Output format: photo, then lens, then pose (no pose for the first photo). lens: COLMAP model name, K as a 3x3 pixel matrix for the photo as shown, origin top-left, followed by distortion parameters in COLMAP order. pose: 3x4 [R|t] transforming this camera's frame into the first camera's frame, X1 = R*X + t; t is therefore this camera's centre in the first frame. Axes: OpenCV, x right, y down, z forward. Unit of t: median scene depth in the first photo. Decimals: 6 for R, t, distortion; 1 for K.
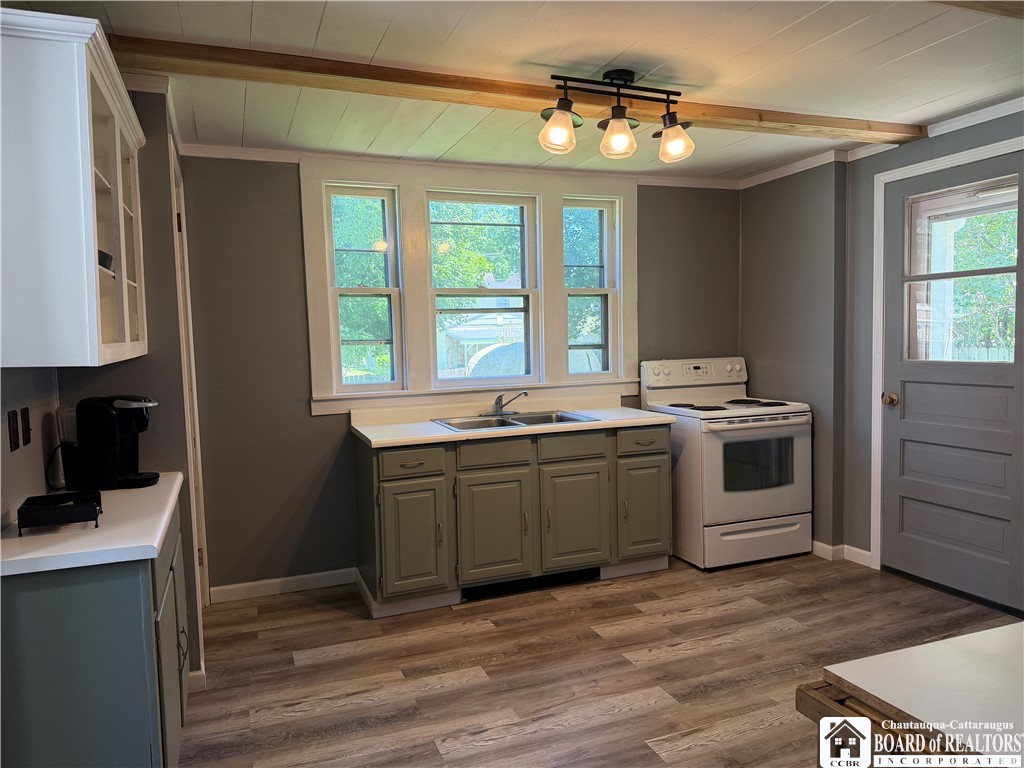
lens RADIAL K [[719.3, 0, 516.2], [0, 719.3, 383.4], [0, 0, 1]] dist [0.055807, -0.073131]
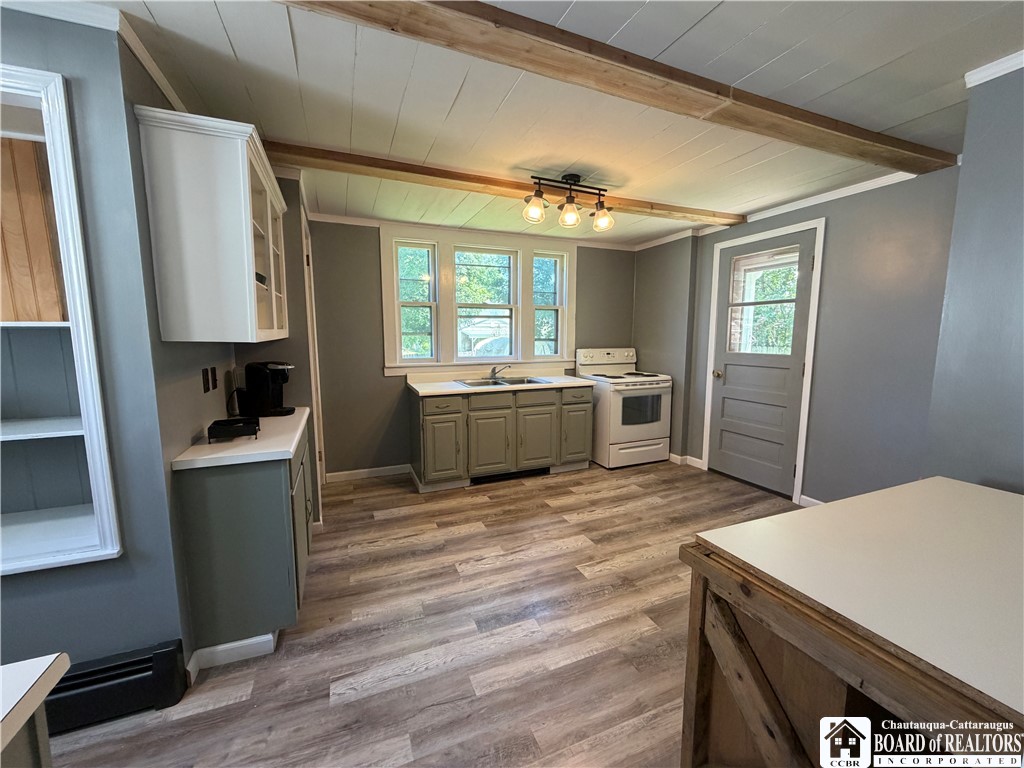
lens RADIAL K [[407.8, 0, 508.1], [0, 407.8, 380.6], [0, 0, 1]] dist [-0.002107, -0.000392]
pose [[0.999573, 0.022423, 0.018741, -0.010006], [-0.023292, 0.998598, 0.047538, 0.002751], [-0.017649, -0.047954, 0.998694, 0.032858]]
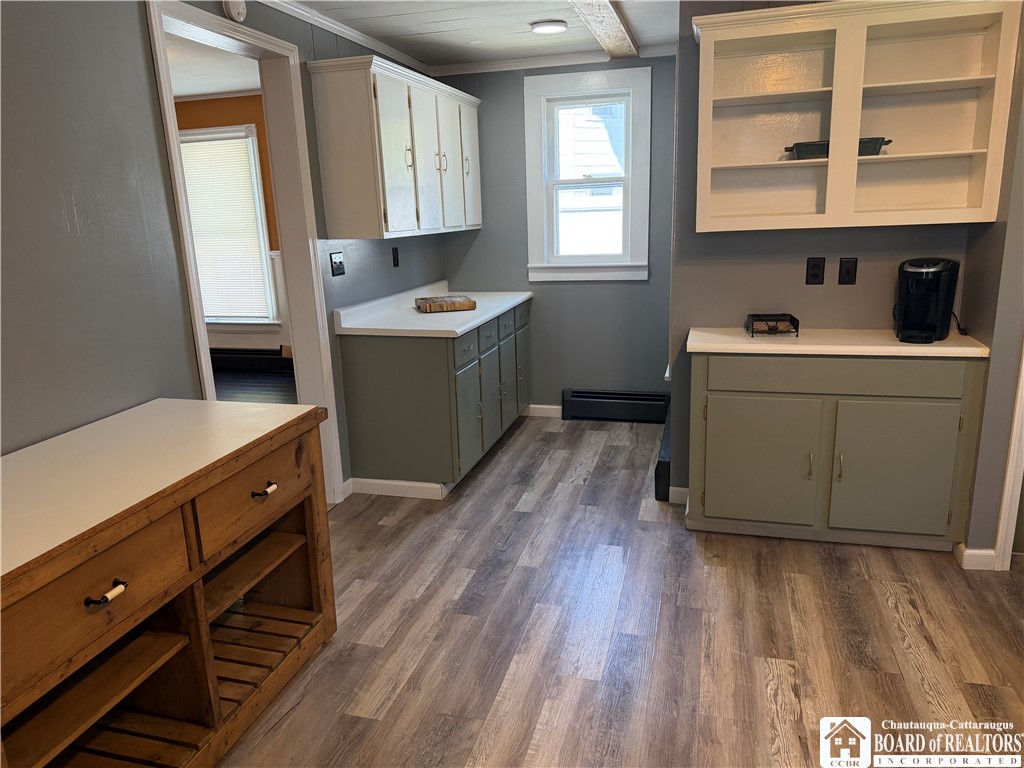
lens RADIAL K [[719.3, 0, 506.0], [0, 719.3, 383.9], [0, 0, 1]] dist [0.055807, -0.073131]
pose [[-0.607674, 0.228813, -0.760511, 0.560513], [-0.006253, 0.956189, 0.292683, -0.092155], [0.794162, 0.182612, -0.579621, 0.886725]]
